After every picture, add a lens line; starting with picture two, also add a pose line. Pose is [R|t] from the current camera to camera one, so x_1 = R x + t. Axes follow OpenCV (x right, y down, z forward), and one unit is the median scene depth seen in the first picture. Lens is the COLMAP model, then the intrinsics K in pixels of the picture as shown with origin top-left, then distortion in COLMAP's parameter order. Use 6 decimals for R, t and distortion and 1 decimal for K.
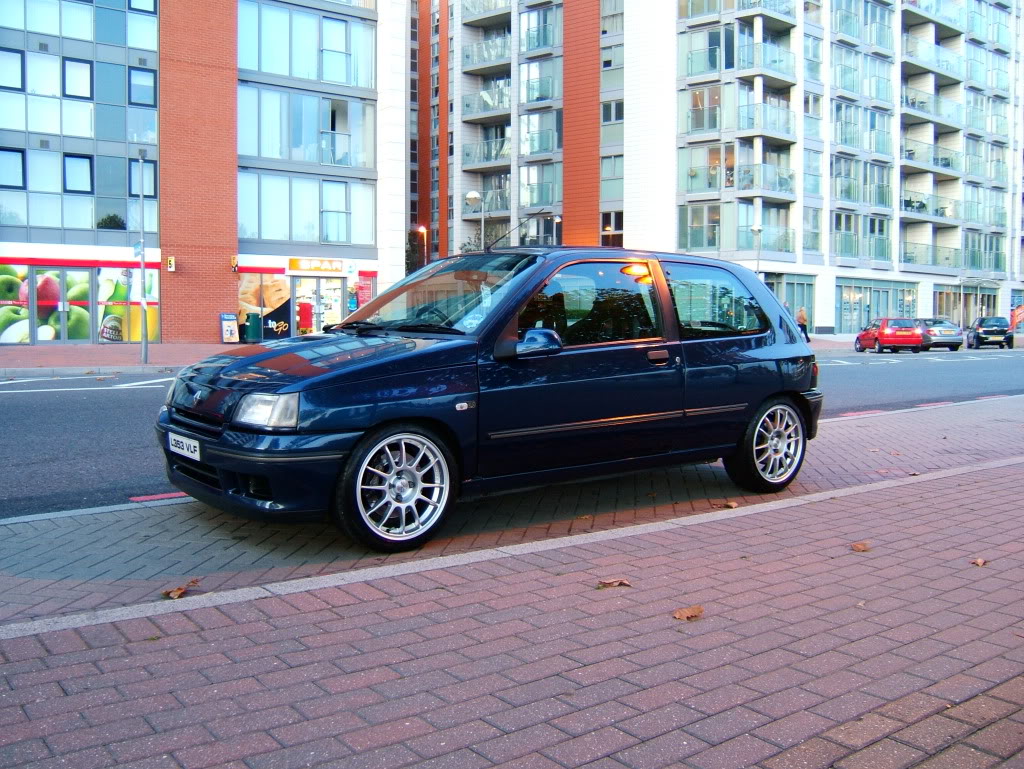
lens RADIAL K [[980.5, 0, 509.6], [0, 980.5, 388.4], [0, 0, 1]] dist [-0.094918, 0.000000]
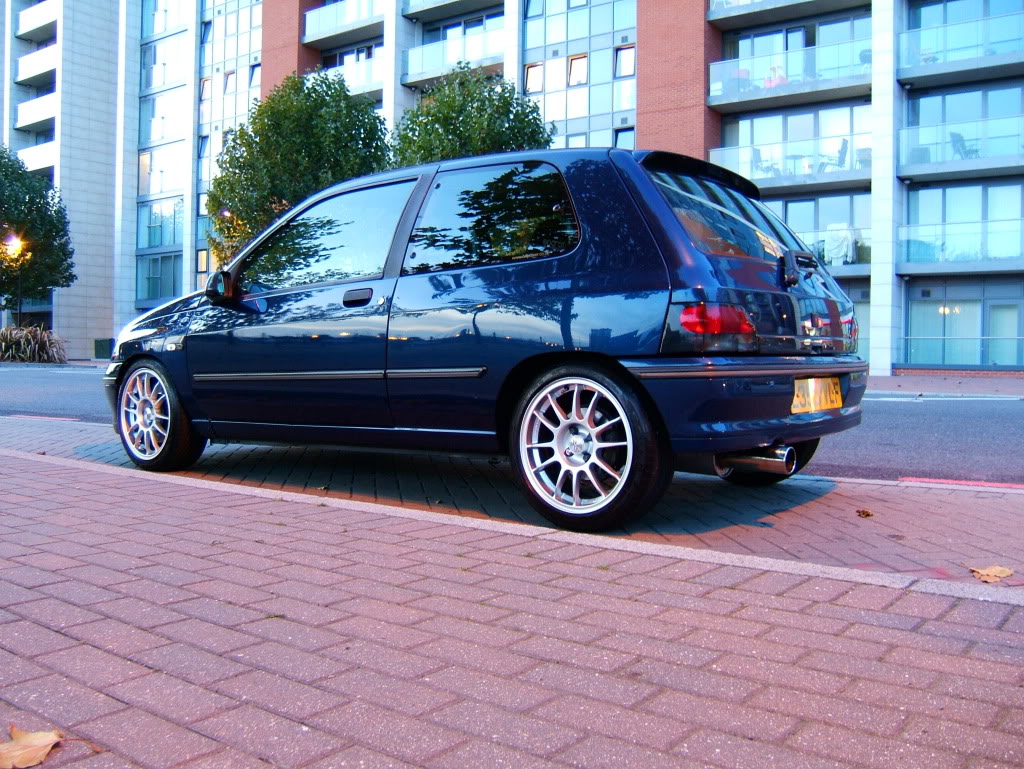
lens RADIAL K [[980.5, 0, 501.3], [0, 980.5, 387.3], [0, 0, 1]] dist [-0.094918, 0.000000]
pose [[0.270398, 0.023913, -0.962452, 0.136565], [-0.075262, 0.997157, 0.003631, 0.003924], [0.959802, 0.071454, 0.271429, 0.134350]]
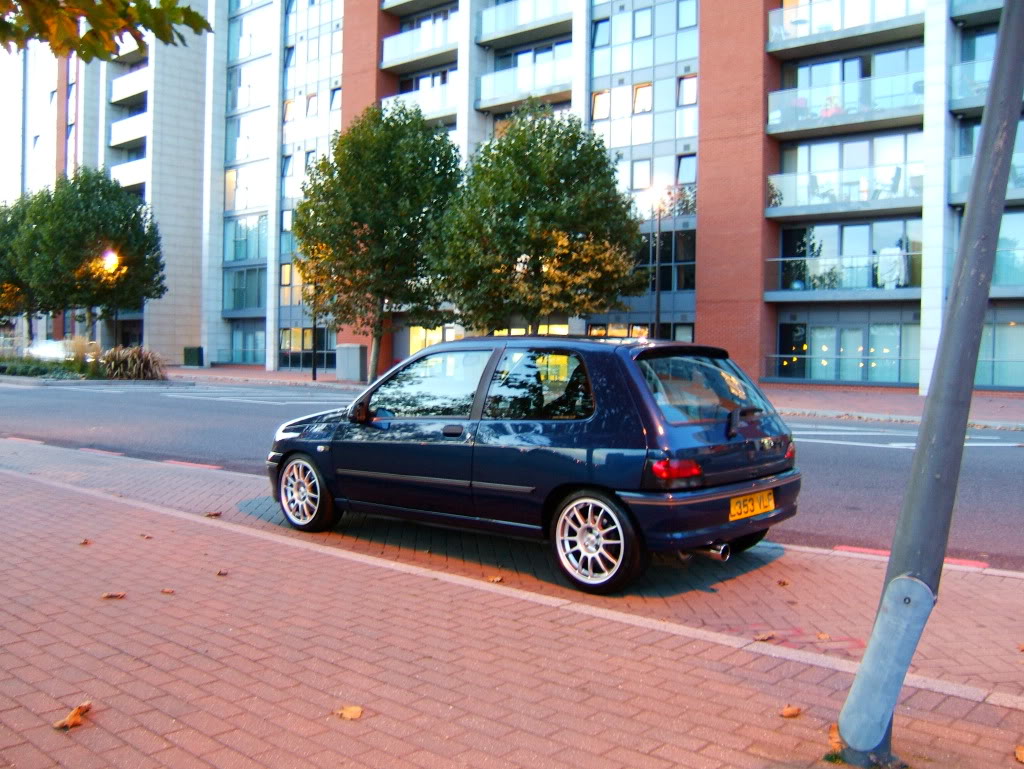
lens RADIAL K [[980.5, 0, 501.7], [0, 980.5, 384.6], [0, 0, 1]] dist [-0.094918, 0.000000]
pose [[0.200925, 0.026763, -0.979241, 0.193179], [-0.081294, 0.996634, 0.010559, -0.015529], [0.976228, 0.077485, 0.202425, 0.121255]]
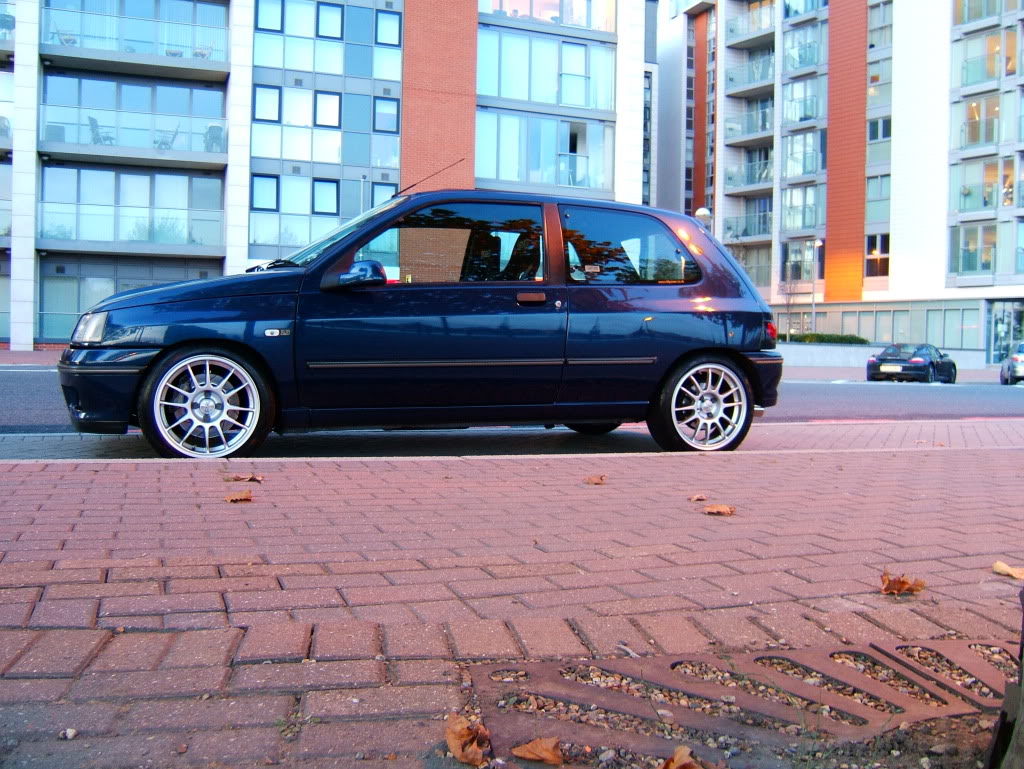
lens RADIAL K [[980.5, 0, 510.6], [0, 980.5, 392.2], [0, 0, 1]] dist [-0.094918, 0.000000]
pose [[0.956123, 0.029032, -0.291524, 0.060914], [-0.037796, 0.998986, -0.024477, 0.012047], [0.290517, 0.034421, 0.956250, 0.013601]]
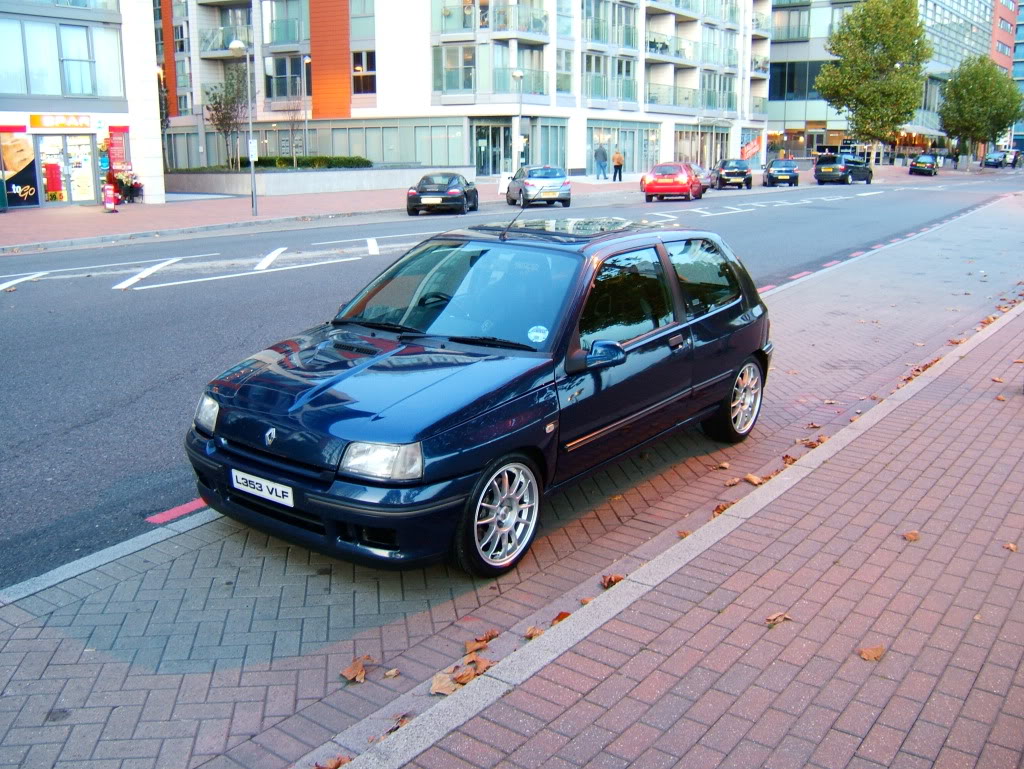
lens RADIAL K [[980.5, 0, 504.6], [0, 980.5, 384.4], [0, 0, 1]] dist [-0.094918, 0.000000]
pose [[0.963517, -0.070186, 0.258280, -0.044837], [0.025731, 0.984825, 0.171631, -0.025737], [-0.266406, -0.158723, 0.950702, 0.005592]]
